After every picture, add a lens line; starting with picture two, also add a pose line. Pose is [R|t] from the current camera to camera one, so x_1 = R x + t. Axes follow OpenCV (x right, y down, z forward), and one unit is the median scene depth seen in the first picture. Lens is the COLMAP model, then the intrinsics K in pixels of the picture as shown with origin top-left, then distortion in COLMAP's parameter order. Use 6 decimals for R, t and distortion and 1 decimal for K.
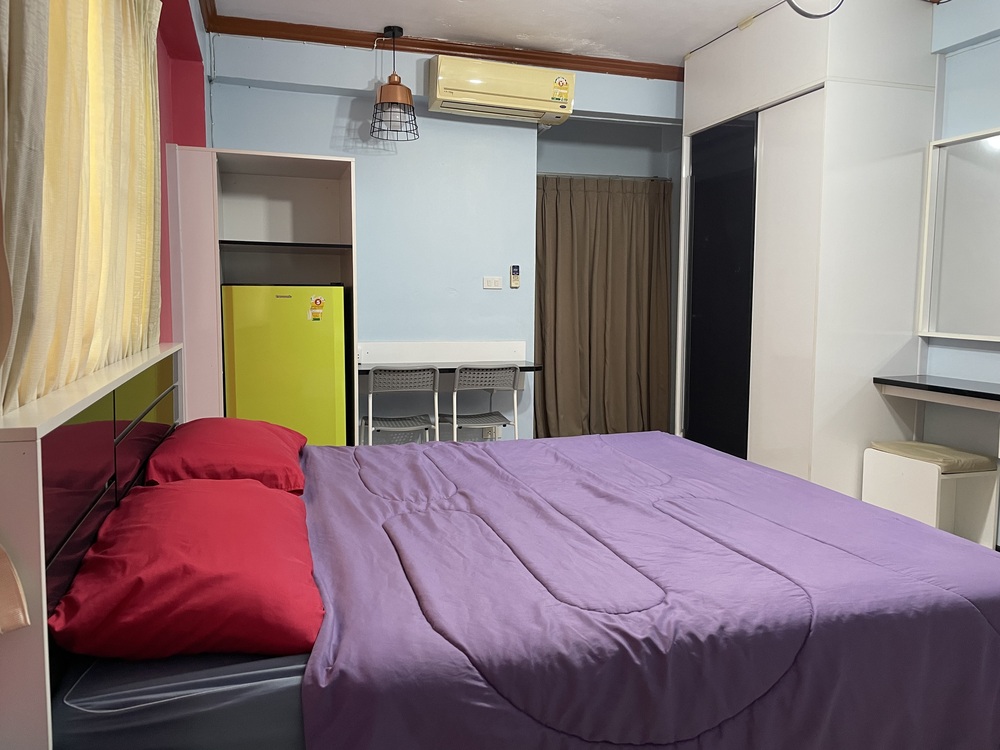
lens RADIAL K [[753.1, 0, 500.0], [0, 753.1, 375.0], [0, 0, 1]] dist [0.082351, -0.101524]
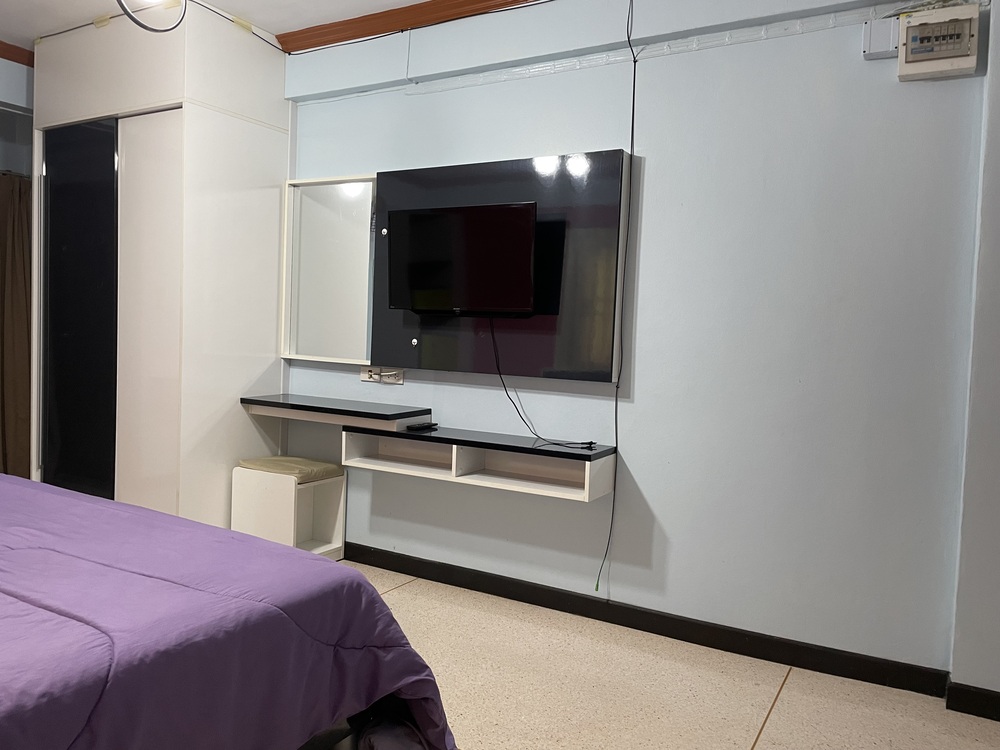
lens RADIAL K [[753.1, 0, 500.0], [0, 753.1, 375.0], [0, 0, 1]] dist [0.082351, -0.101524]
pose [[0.744901, -0.015279, 0.667000, 0.064390], [0.033114, 0.999352, -0.014089, -0.001595], [-0.666353, 0.032582, 0.744924, -0.001986]]
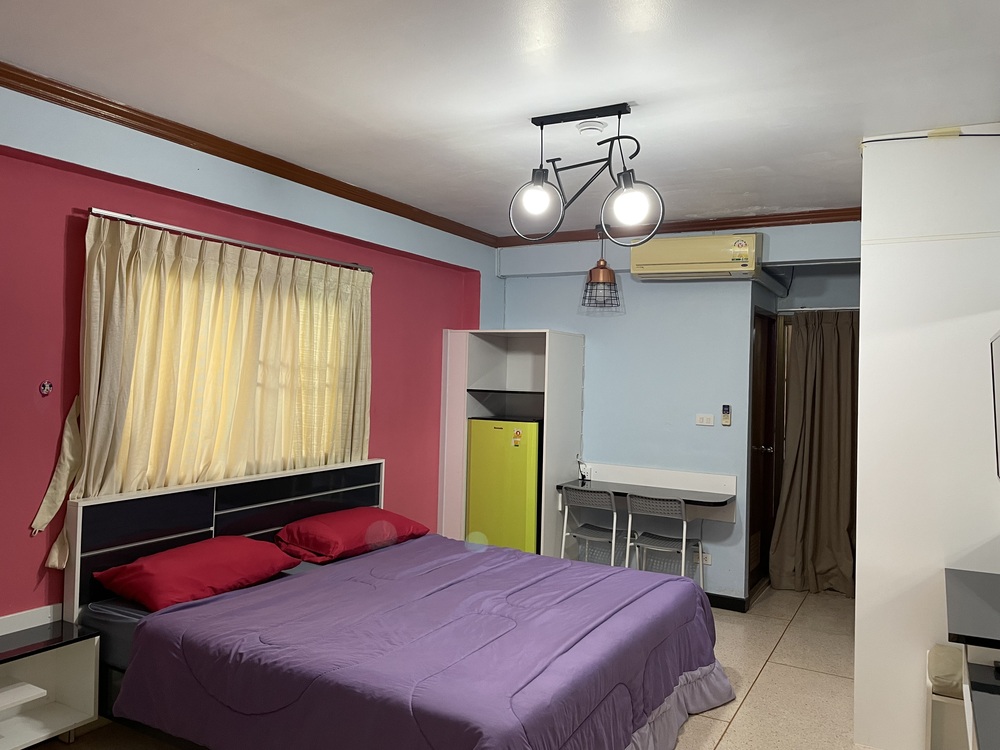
lens RADIAL K [[753.1, 0, 500.0], [0, 753.1, 375.0], [0, 0, 1]] dist [0.082351, -0.101524]
pose [[0.678261, 0.010142, -0.734751, 0.813843], [-0.092401, 0.993145, -0.071588, -0.109084], [0.728988, 0.116447, 0.674549, 0.036269]]
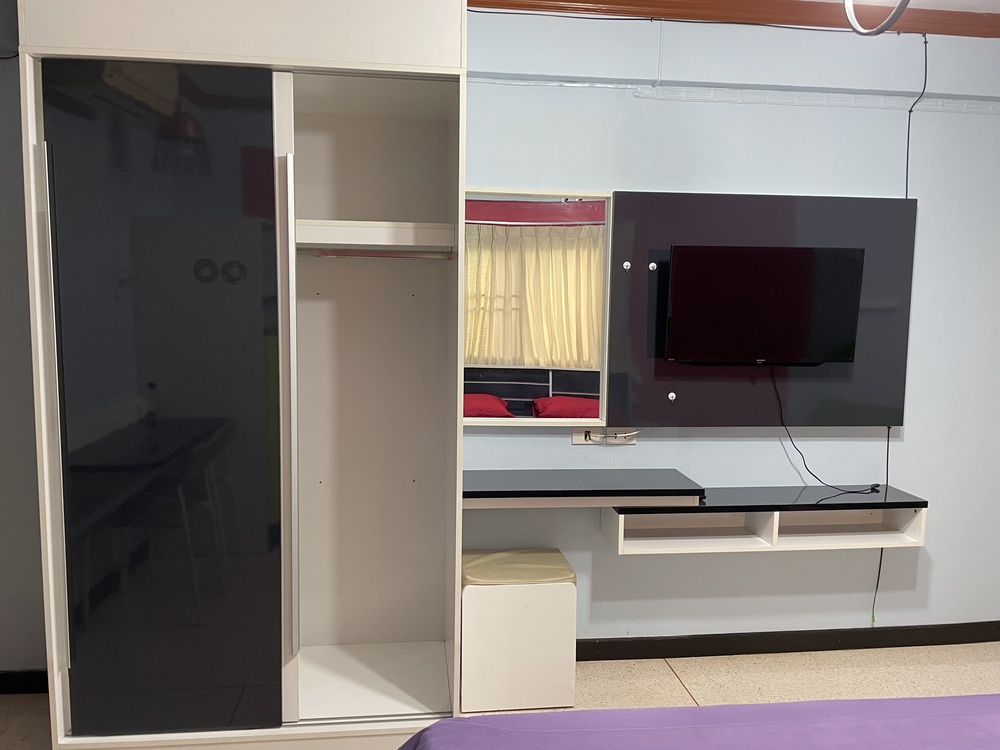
lens RADIAL K [[753.1, 0, 500.0], [0, 753.1, 375.0], [0, 0, 1]] dist [0.082351, -0.101524]
pose [[0.186150, -0.110311, 0.976309, -0.231919], [0.083138, 0.991882, 0.096219, -0.189147], [-0.978998, 0.063257, 0.193810, 0.853487]]
